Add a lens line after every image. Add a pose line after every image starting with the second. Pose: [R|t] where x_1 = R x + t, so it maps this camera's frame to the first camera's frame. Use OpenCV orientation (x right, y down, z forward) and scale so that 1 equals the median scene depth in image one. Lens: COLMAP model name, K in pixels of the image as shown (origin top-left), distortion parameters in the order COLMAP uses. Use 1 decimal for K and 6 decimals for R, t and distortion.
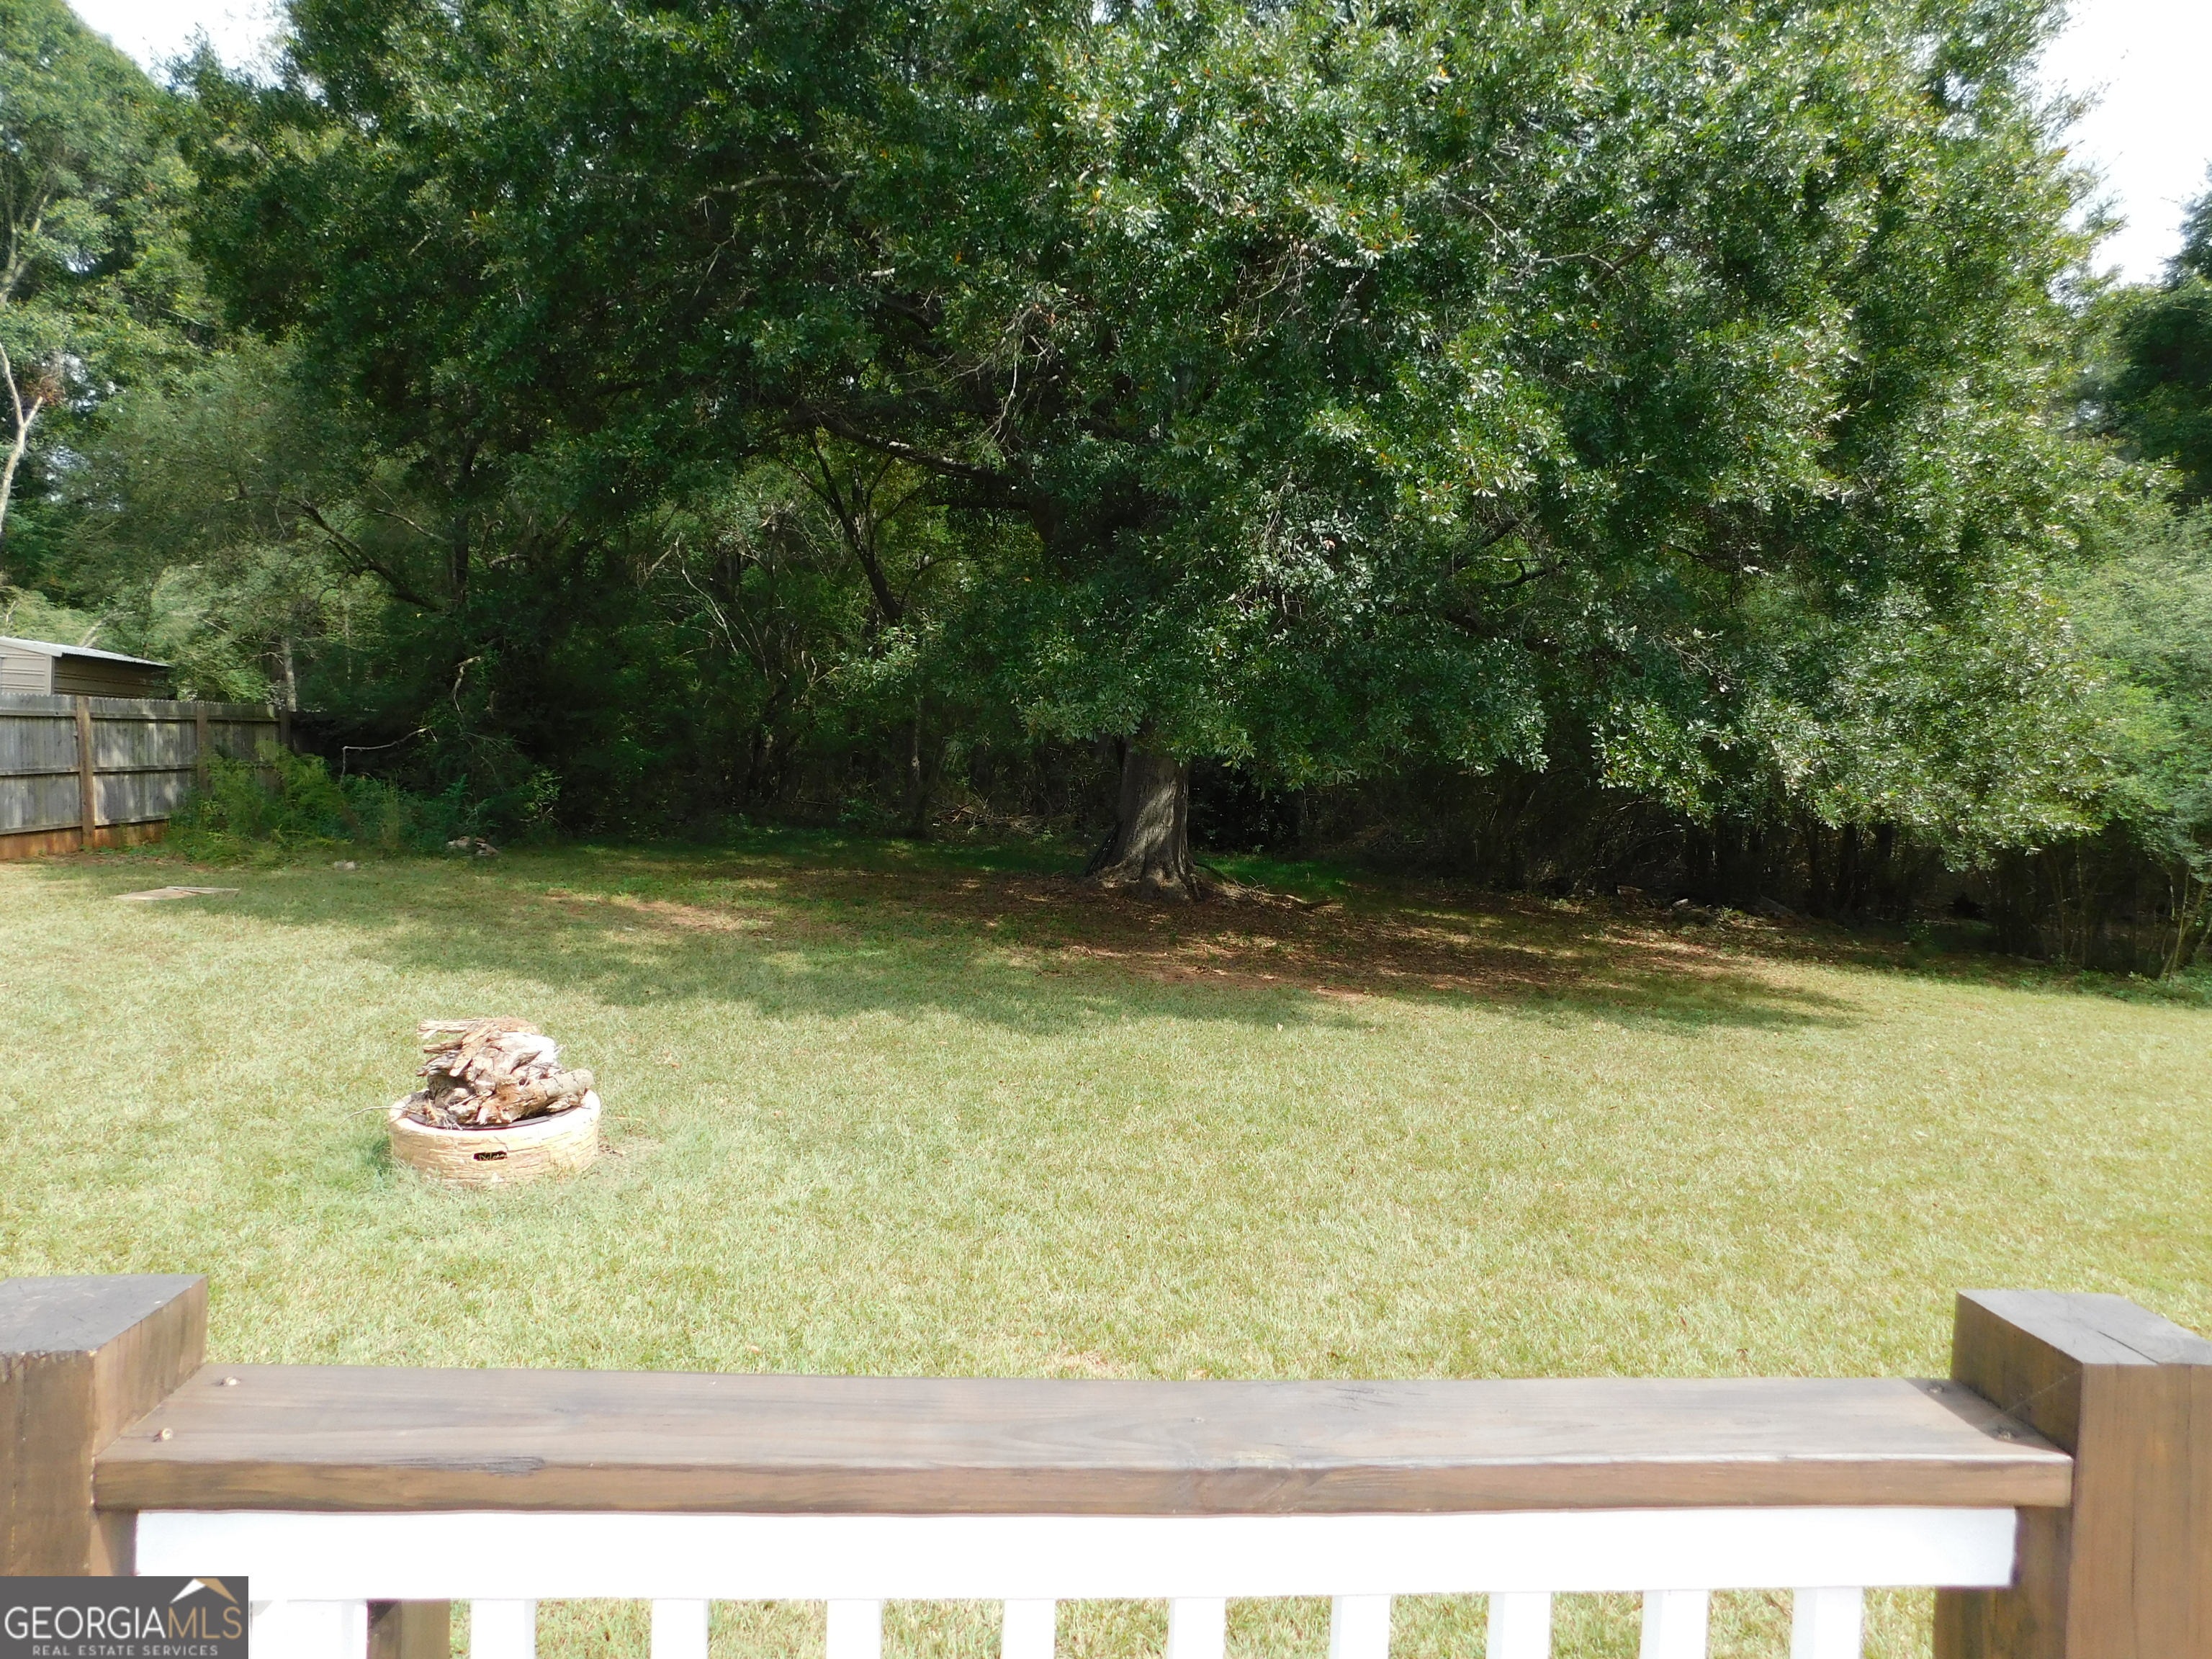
lens RADIAL K [[1478.8, 0, 1106.0], [0, 1478.8, 829.5], [0, 0, 1]] dist [-0.073640, 0.045730]
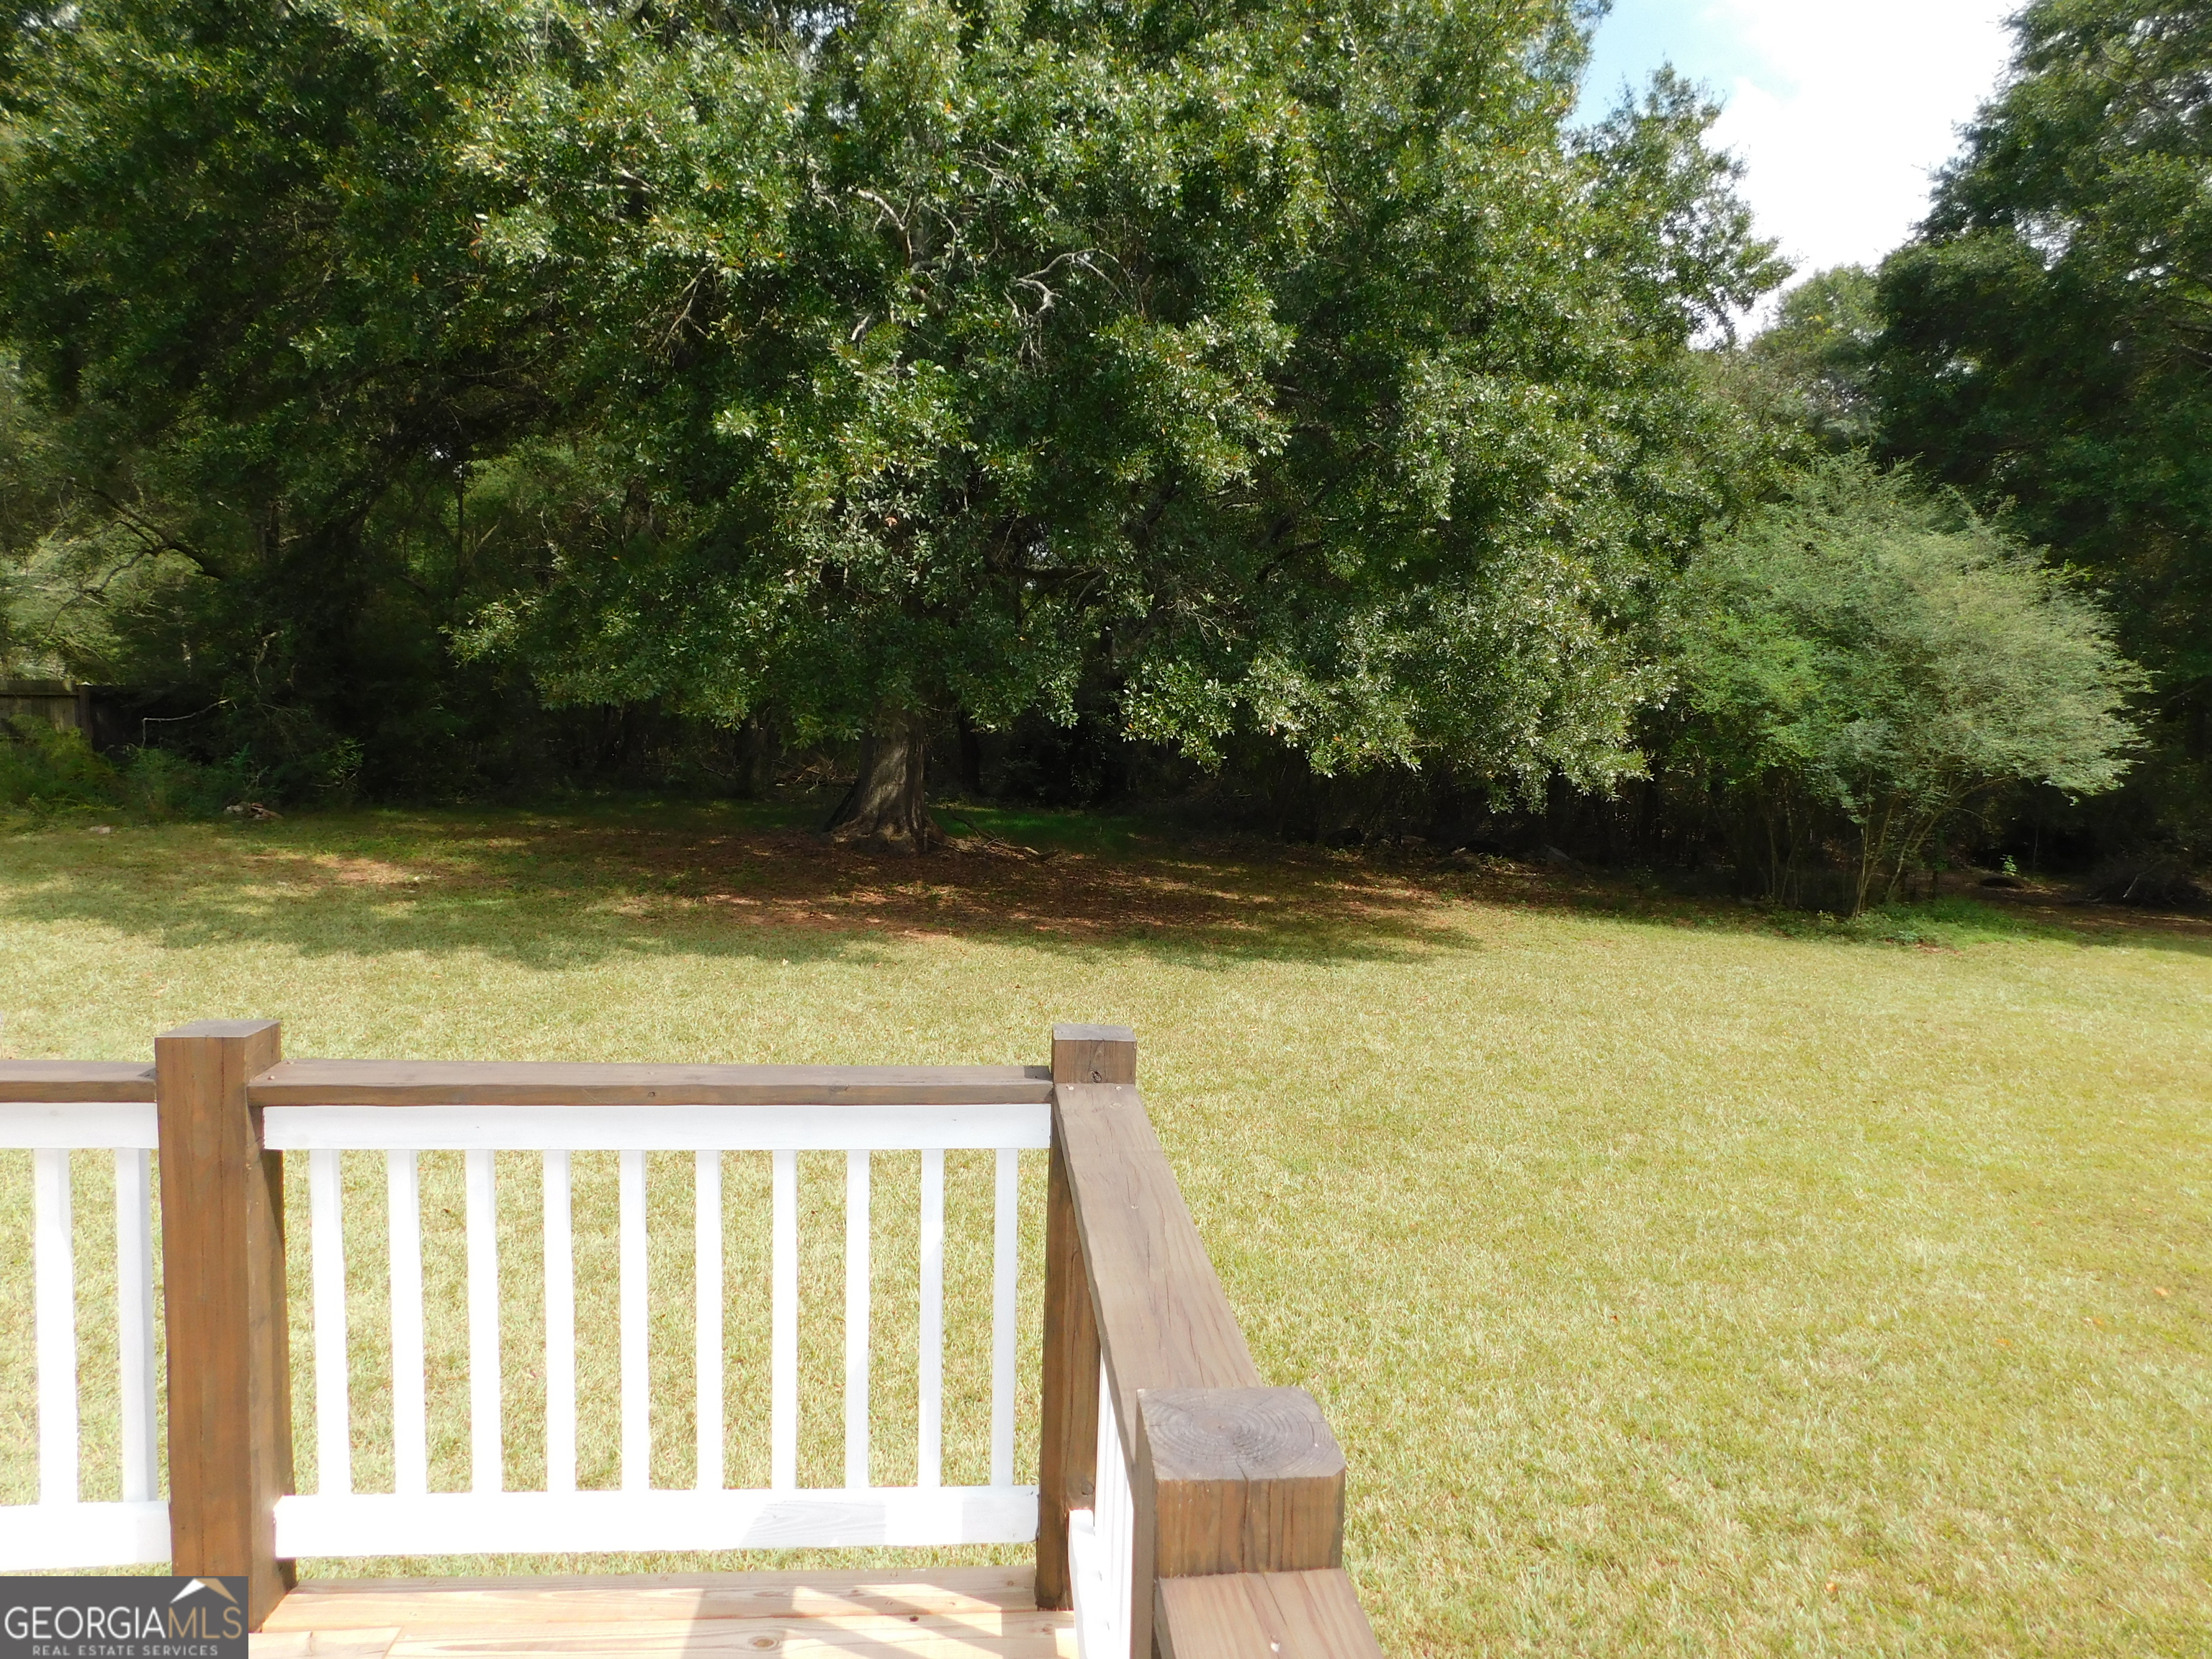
lens RADIAL K [[1469.4, 0, 1106.0], [0, 1469.4, 829.5], [0, 0, 1]] dist [-0.071592, 0.042418]
pose [[0.999918, -0.012132, 0.004100, 0.293437], [0.012015, 0.999551, 0.027442, 0.005728], [-0.004431, -0.027391, 0.999615, -0.081856]]
